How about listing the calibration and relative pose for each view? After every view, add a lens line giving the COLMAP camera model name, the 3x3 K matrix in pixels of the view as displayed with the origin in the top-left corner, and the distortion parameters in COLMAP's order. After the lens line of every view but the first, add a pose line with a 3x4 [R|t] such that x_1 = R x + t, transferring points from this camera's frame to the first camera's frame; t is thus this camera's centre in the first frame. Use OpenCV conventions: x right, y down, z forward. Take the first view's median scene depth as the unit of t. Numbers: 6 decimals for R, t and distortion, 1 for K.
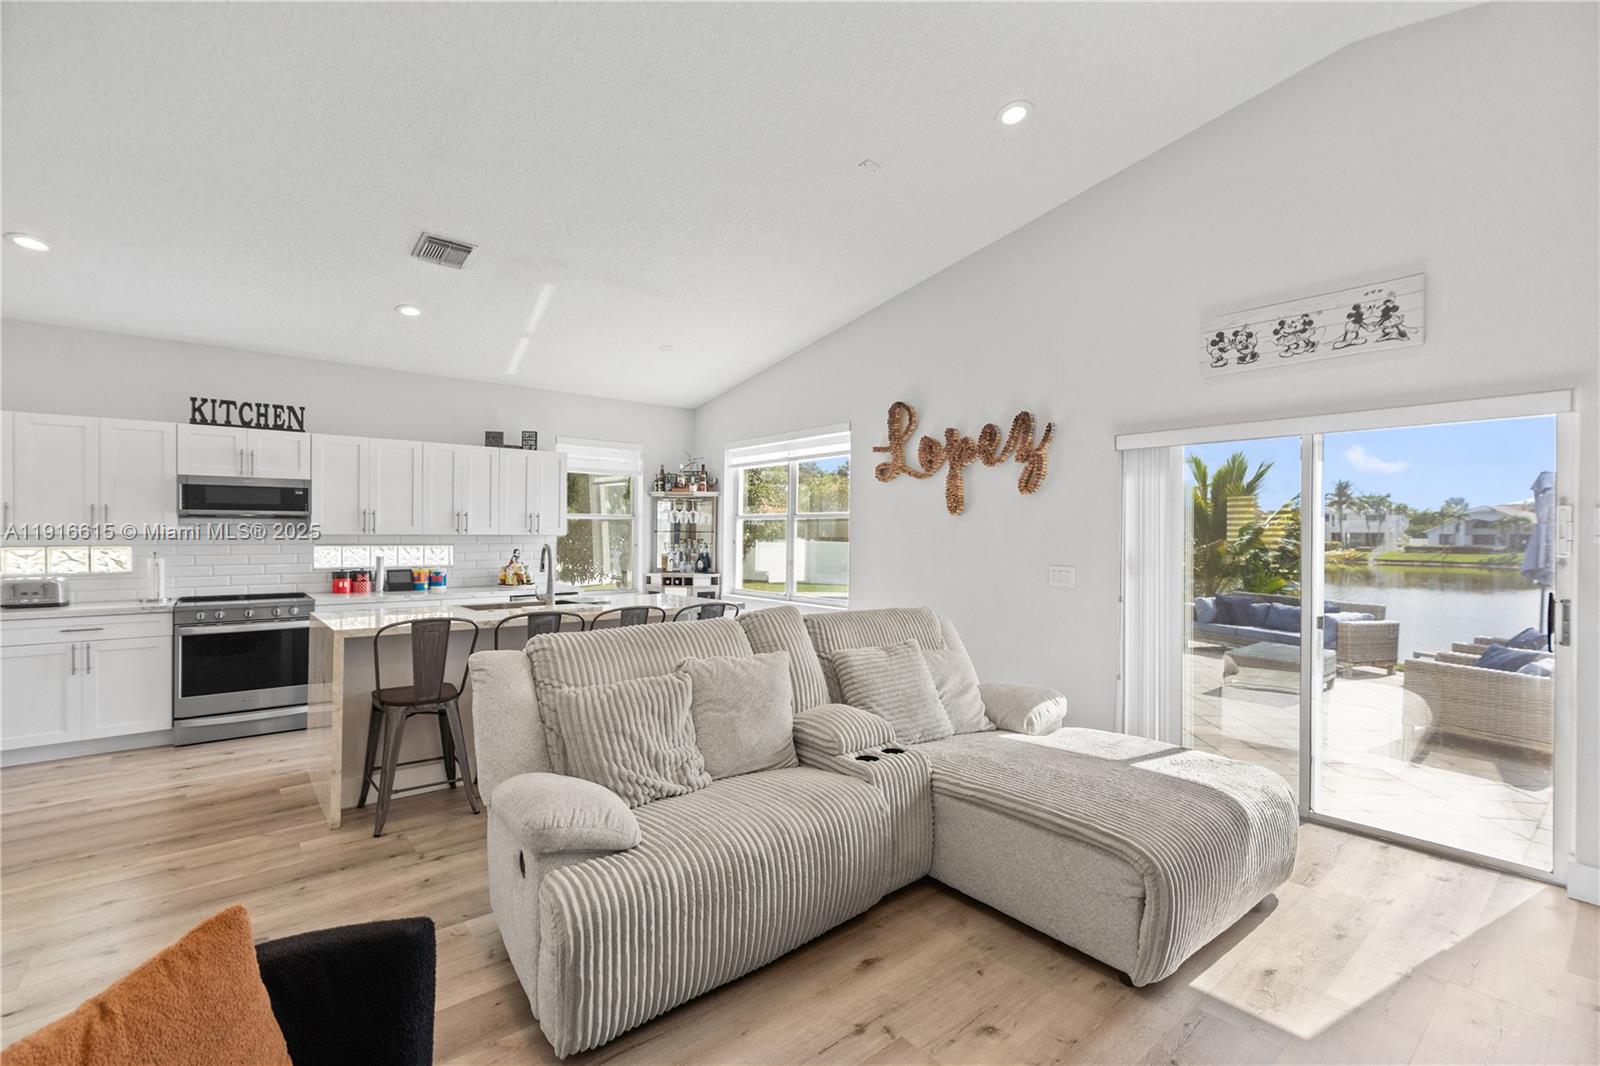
lens RADIAL K [[714.3, 0, 793.4], [0, 714.3, 532.2], [0, 0, 1]] dist [-0.012091, 0.005649]
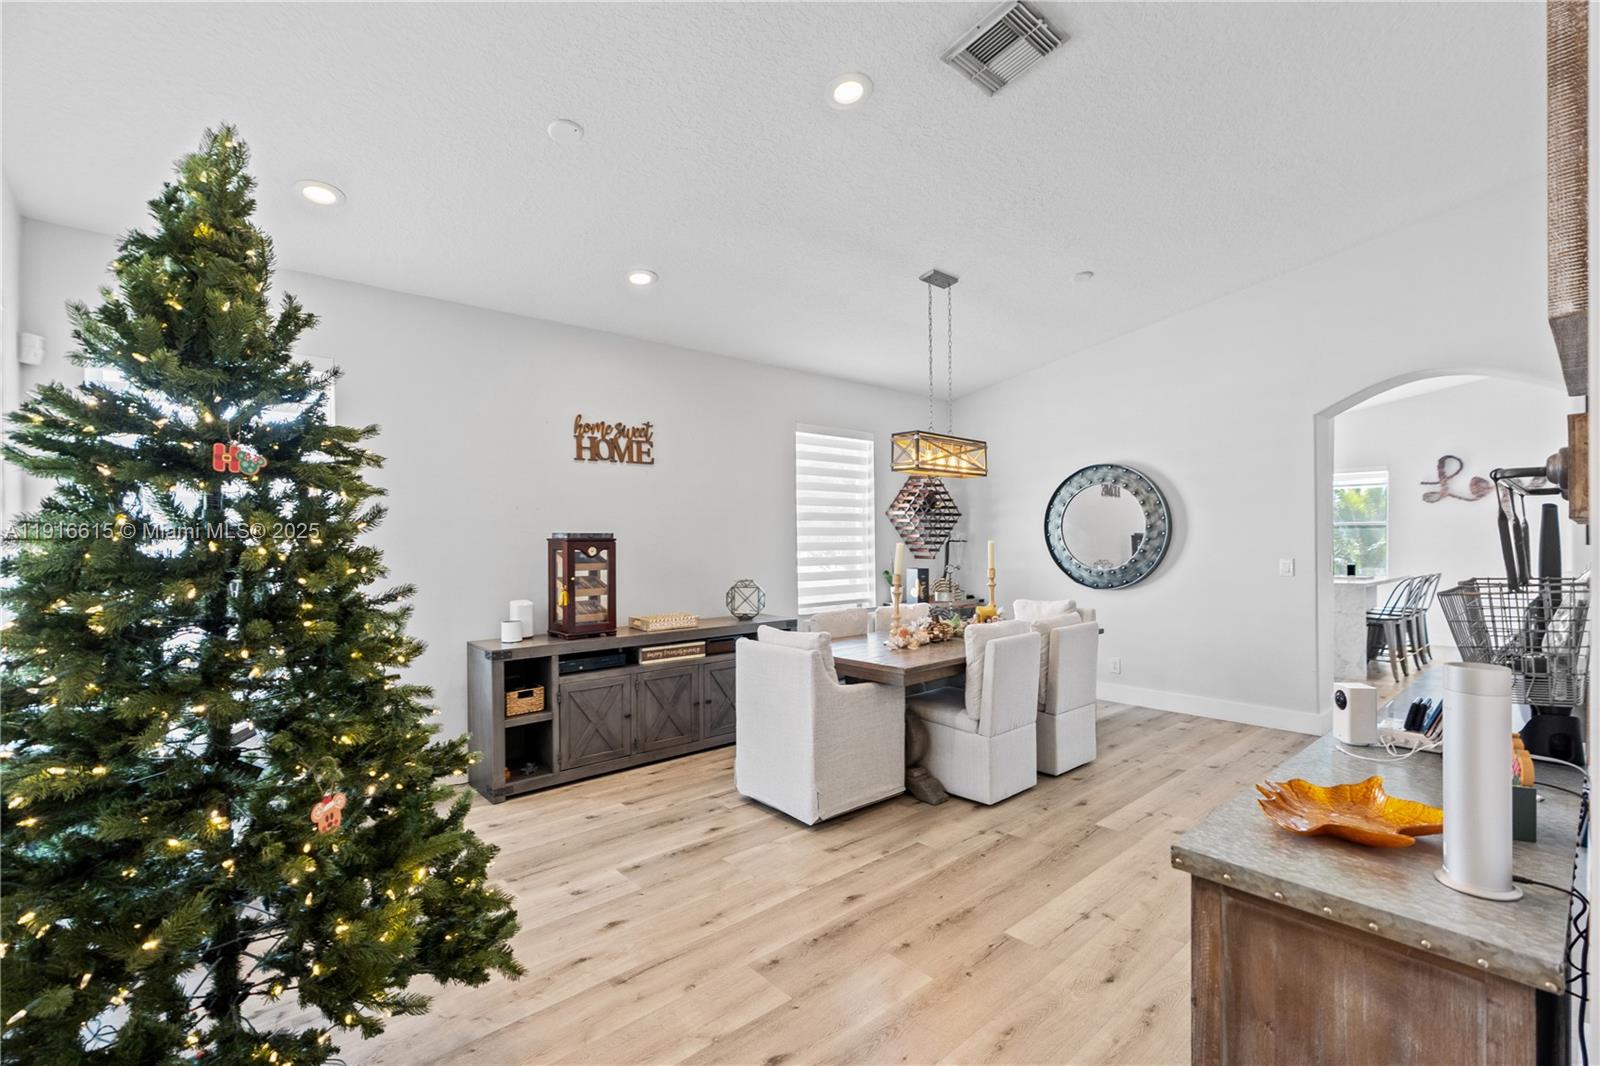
lens RADIAL K [[706.5, 0, 801.6], [0, 706.5, 544.4], [0, 0, 1]] dist [-0.008273, 0.004100]
pose [[0.999464, -0.017528, 0.027648, -1.342788], [0.017181, 0.999771, 0.012741, -0.021015], [-0.027865, -0.012259, 0.999537, -0.565717]]
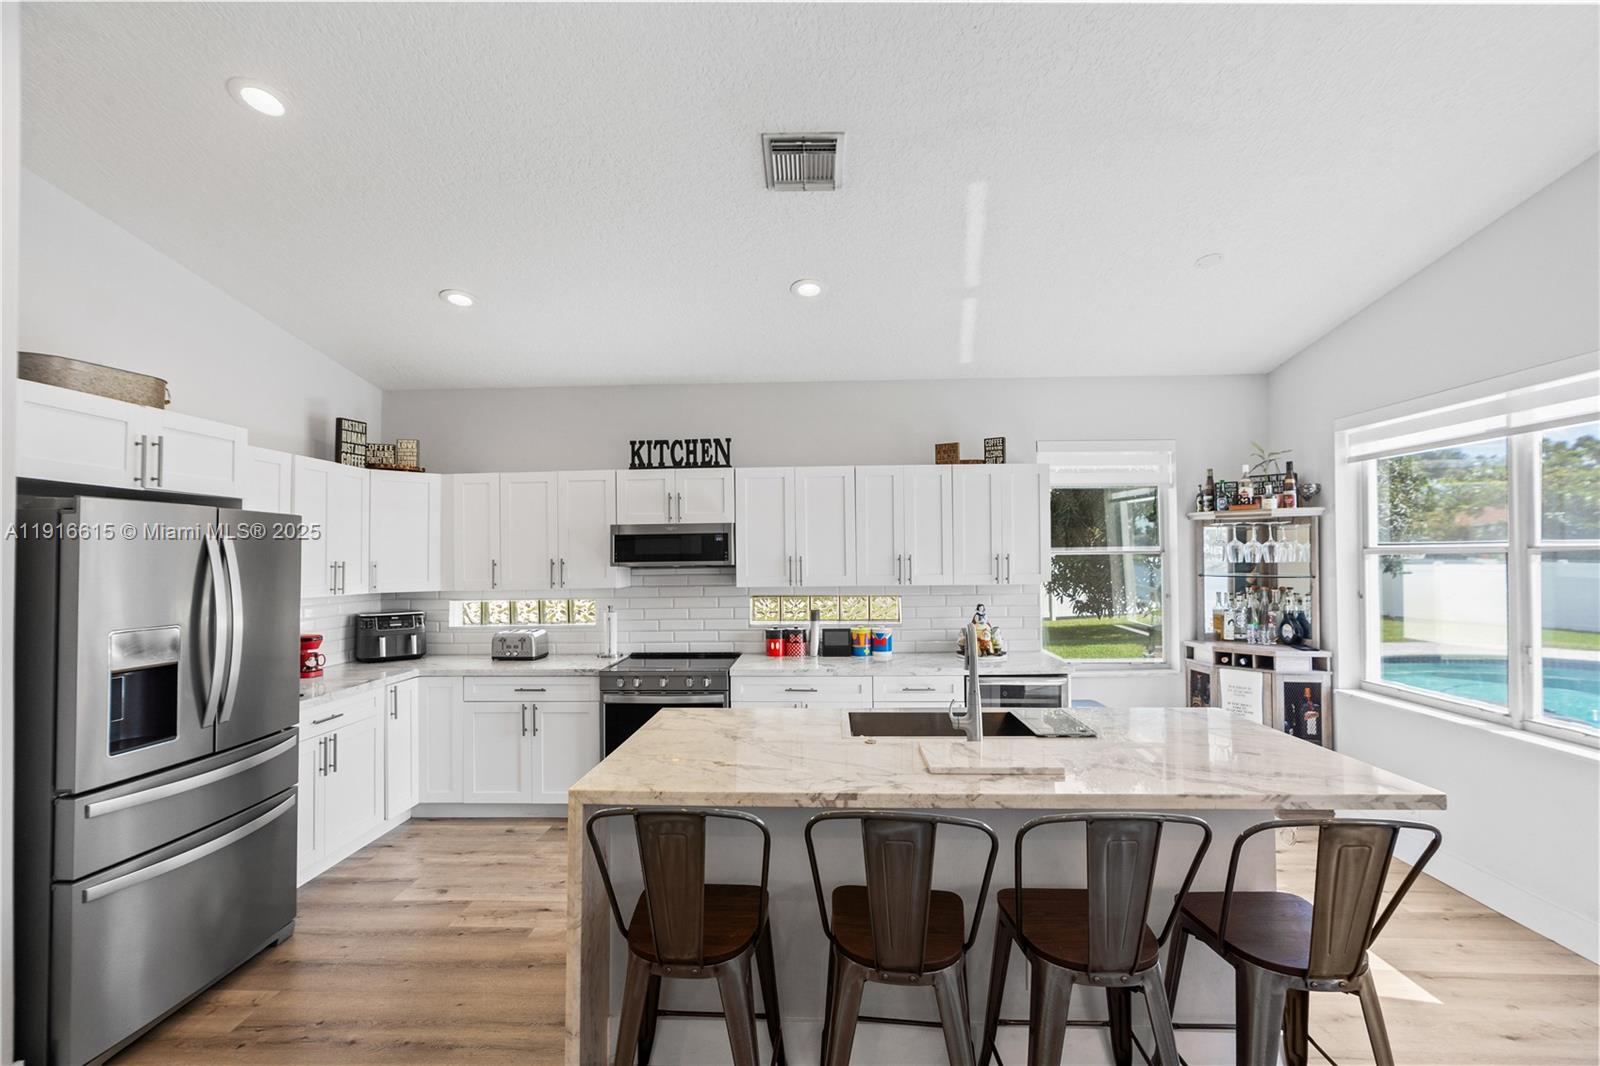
lens RADIAL K [[706.0, 0, 799.1], [0, 706.0, 539.8], [0, 0, 1]] dist [-0.012235, 0.004974]
pose [[0.748880, -0.025536, -0.662214, -0.062075], [0.015155, 0.999656, -0.021409, -0.032390], [0.662533, 0.005997, 0.749009, 0.398150]]
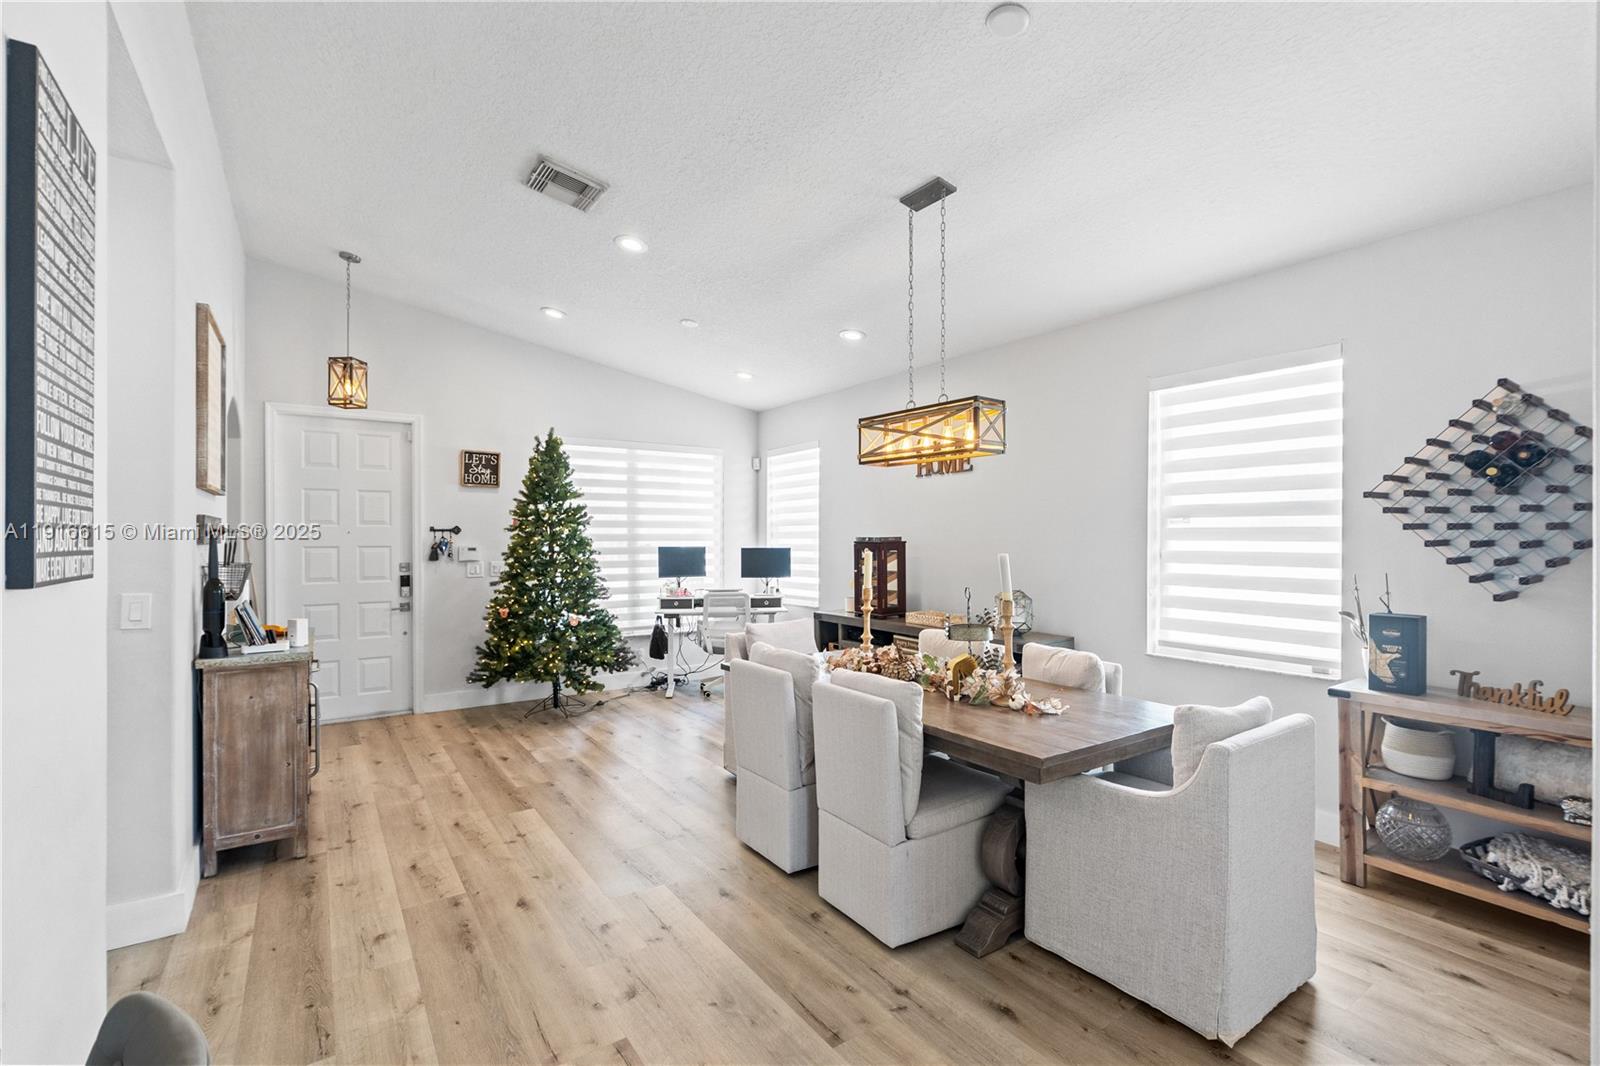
lens RADIAL K [[711.5, 0, 803.6], [0, 711.5, 537.7], [0, 0, 1]] dist [-0.012412, 0.005223]
pose [[-0.086520, -0.007419, -0.996223, -0.571161], [0.003123, 0.999965, -0.007718, -0.019284], [0.996245, -0.003779, -0.086493, 0.173064]]
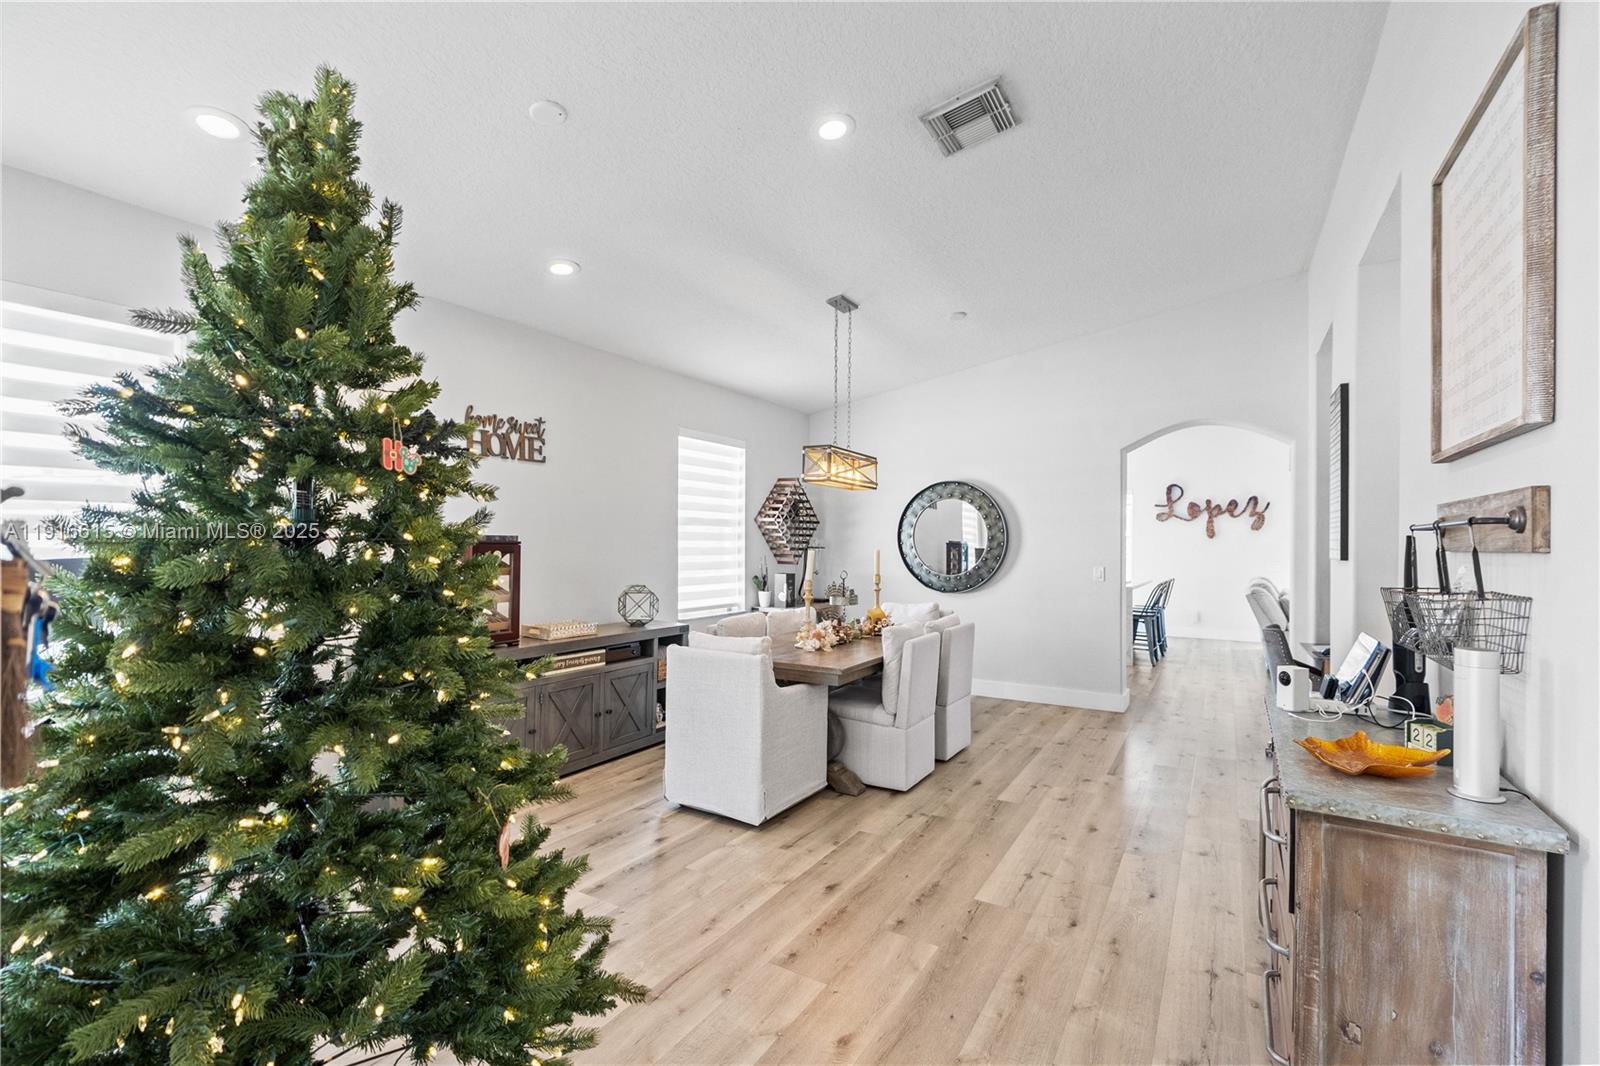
lens RADIAL K [[706.0, 0, 799.1], [0, 706.0, 539.8], [0, 0, 1]] dist [-0.012235, 0.004974]
pose [[0.946045, 0.000121, 0.324034, -1.485253], [-0.001616, 0.999989, 0.004344, -0.026272], [-0.324030, -0.004633, 0.946035, -0.560789]]
